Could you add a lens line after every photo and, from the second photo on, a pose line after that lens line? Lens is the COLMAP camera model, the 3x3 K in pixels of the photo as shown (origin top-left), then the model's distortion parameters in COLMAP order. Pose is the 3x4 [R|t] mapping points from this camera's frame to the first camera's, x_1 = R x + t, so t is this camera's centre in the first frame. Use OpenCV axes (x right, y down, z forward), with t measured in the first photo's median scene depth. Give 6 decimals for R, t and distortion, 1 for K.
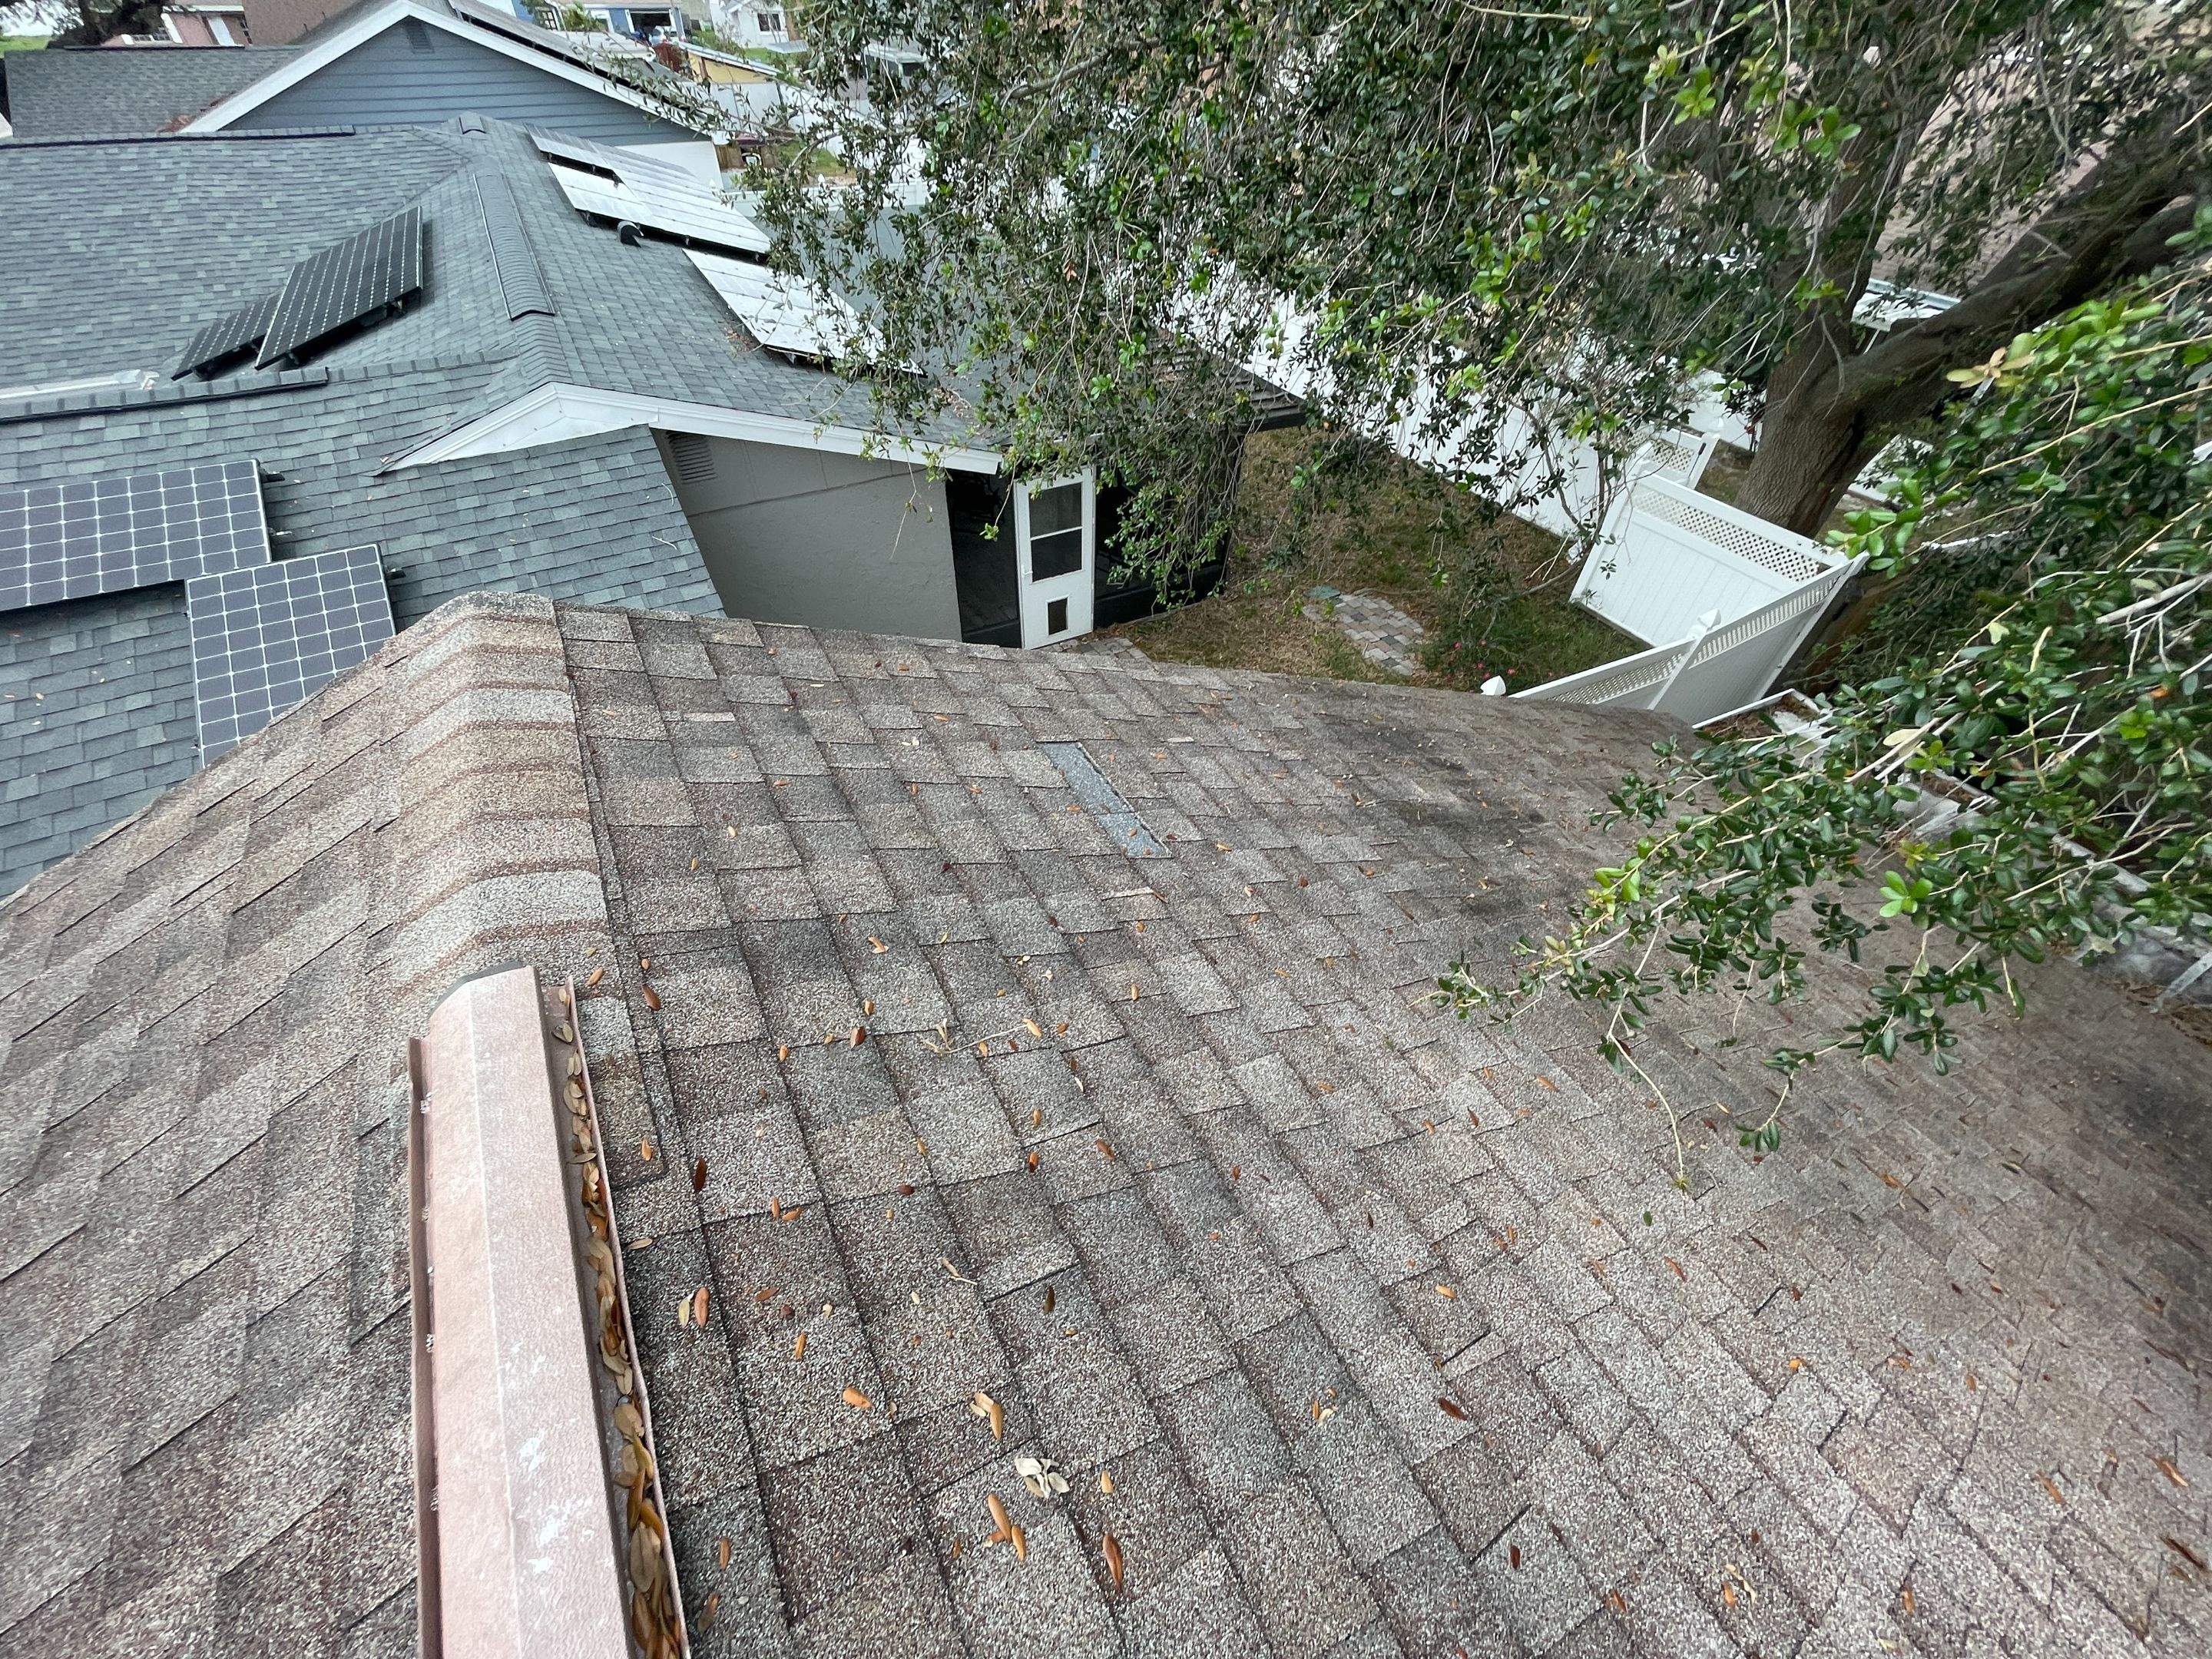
lens RADIAL K [[893.6, 0, 1103.5], [0, 893.6, 825.1], [0, 0, 1]] dist [-0.002974, 0.000445]
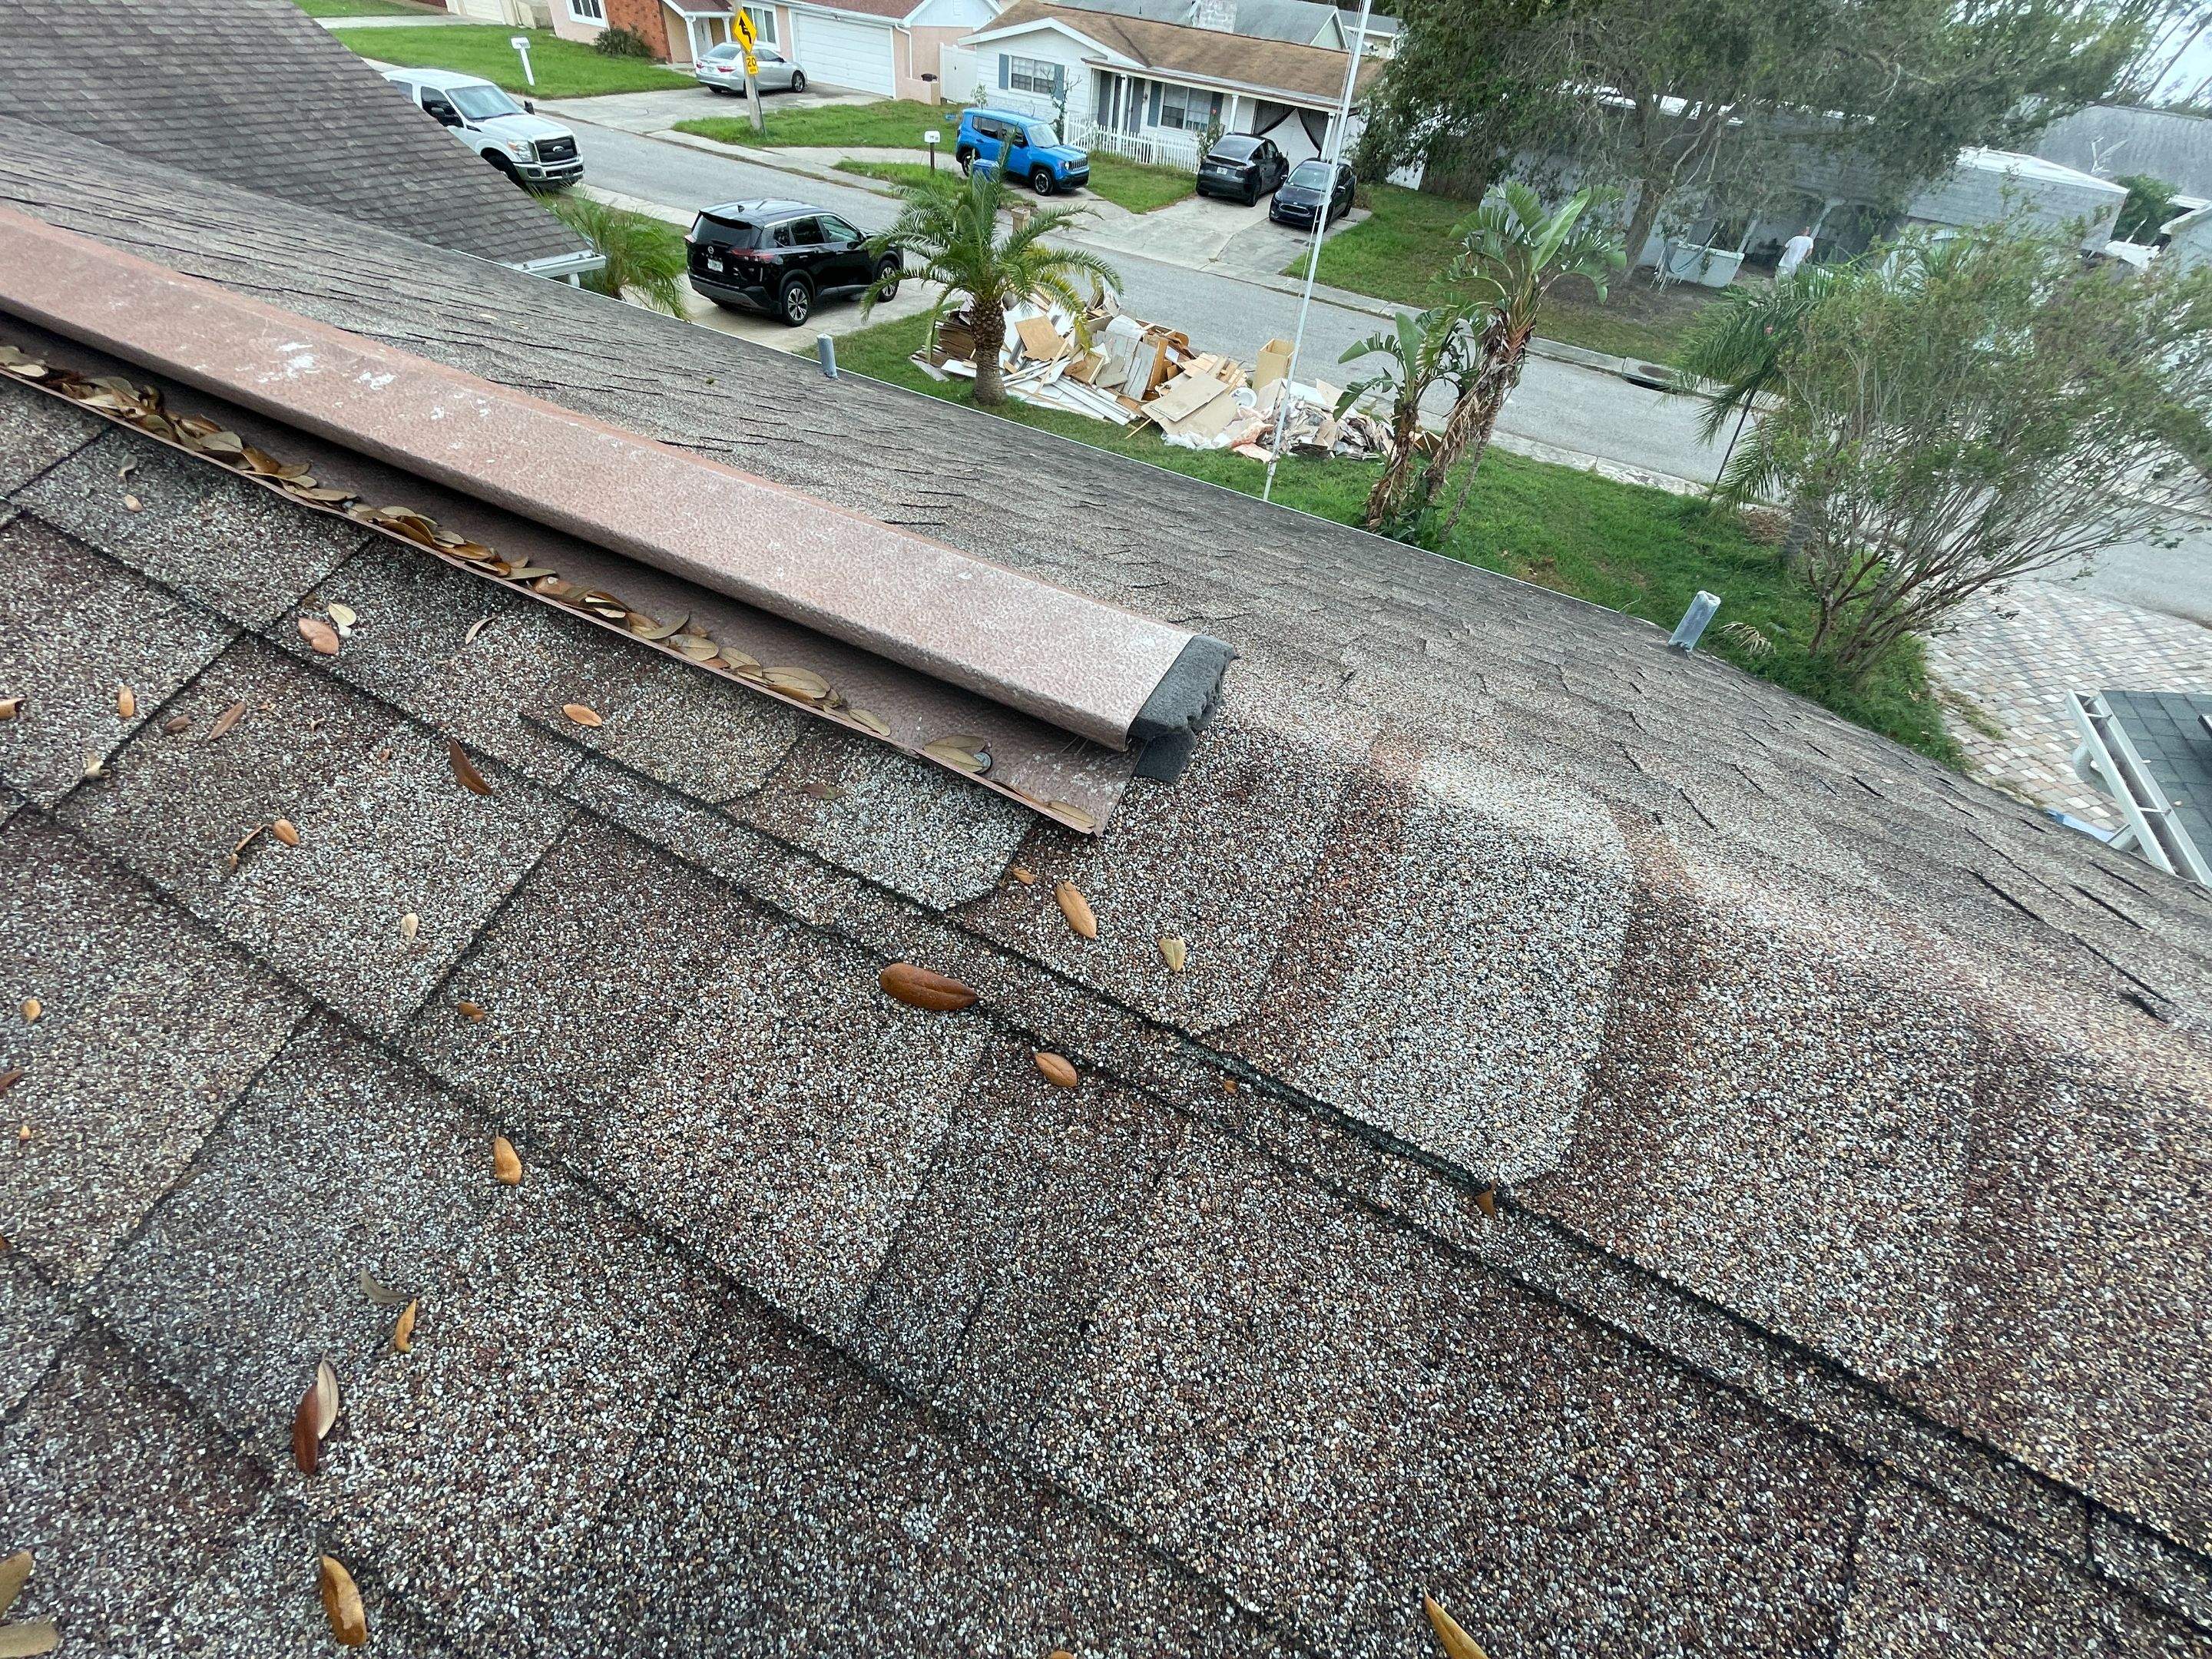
lens RADIAL K [[893.6, 0, 1103.5], [0, 893.6, 825.1], [0, 0, 1]] dist [-0.002974, 0.000445]
pose [[-0.821094, 0.309430, -0.479643, -0.418571], [-0.476021, 0.092485, 0.874557, -0.131435], [0.314974, 0.946414, 0.071356, 0.934288]]
